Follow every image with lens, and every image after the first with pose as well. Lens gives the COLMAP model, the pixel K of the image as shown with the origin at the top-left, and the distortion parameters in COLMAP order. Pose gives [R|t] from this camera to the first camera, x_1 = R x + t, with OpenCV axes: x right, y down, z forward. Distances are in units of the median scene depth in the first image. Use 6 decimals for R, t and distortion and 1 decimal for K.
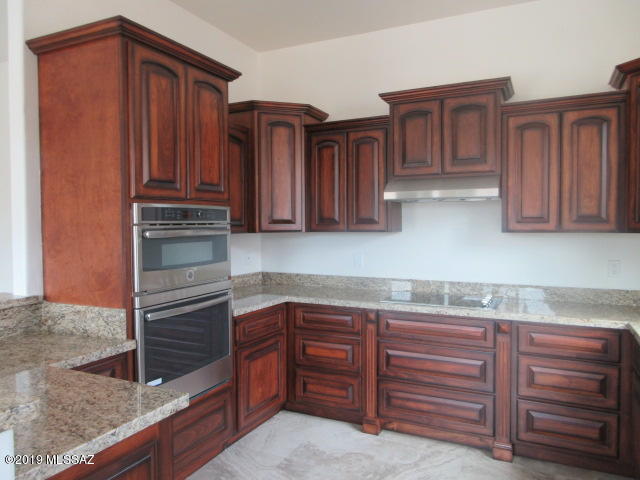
lens RADIAL K [[478.9, 0, 314.6], [0, 478.9, 236.2], [0, 0, 1]] dist [-0.003361, 0.006253]
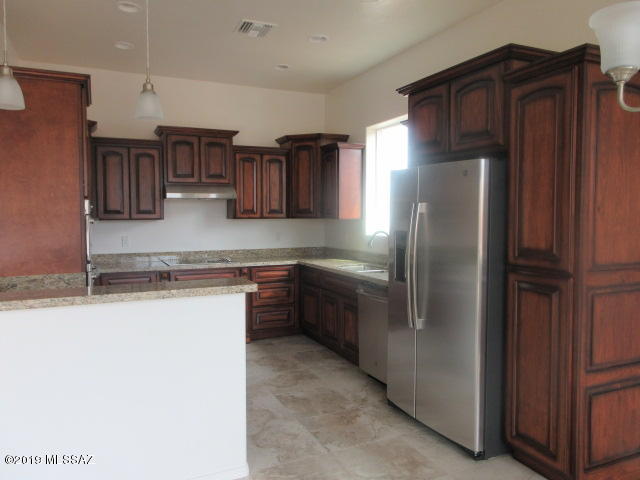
lens RADIAL K [[478.9, 0, 318.2], [0, 478.9, 238.4], [0, 0, 1]] dist [-0.003361, 0.006253]
pose [[0.628741, -0.038535, 0.776659, -0.751935], [0.019919, 0.999242, 0.033453, 0.010281], [-0.777360, -0.005563, 0.629032, -0.326071]]
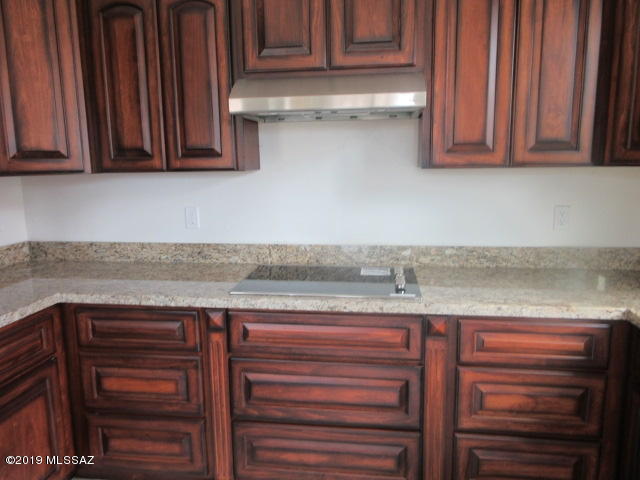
lens RADIAL K [[478.9, 0, 317.2], [0, 478.9, 235.6], [0, 0, 1]] dist [-0.003361, 0.006253]
pose [[0.947581, -0.059955, 0.313841, 0.059881], [0.019411, 0.991225, 0.130752, -0.005288], [-0.318927, -0.117806, 0.940429, 0.440012]]
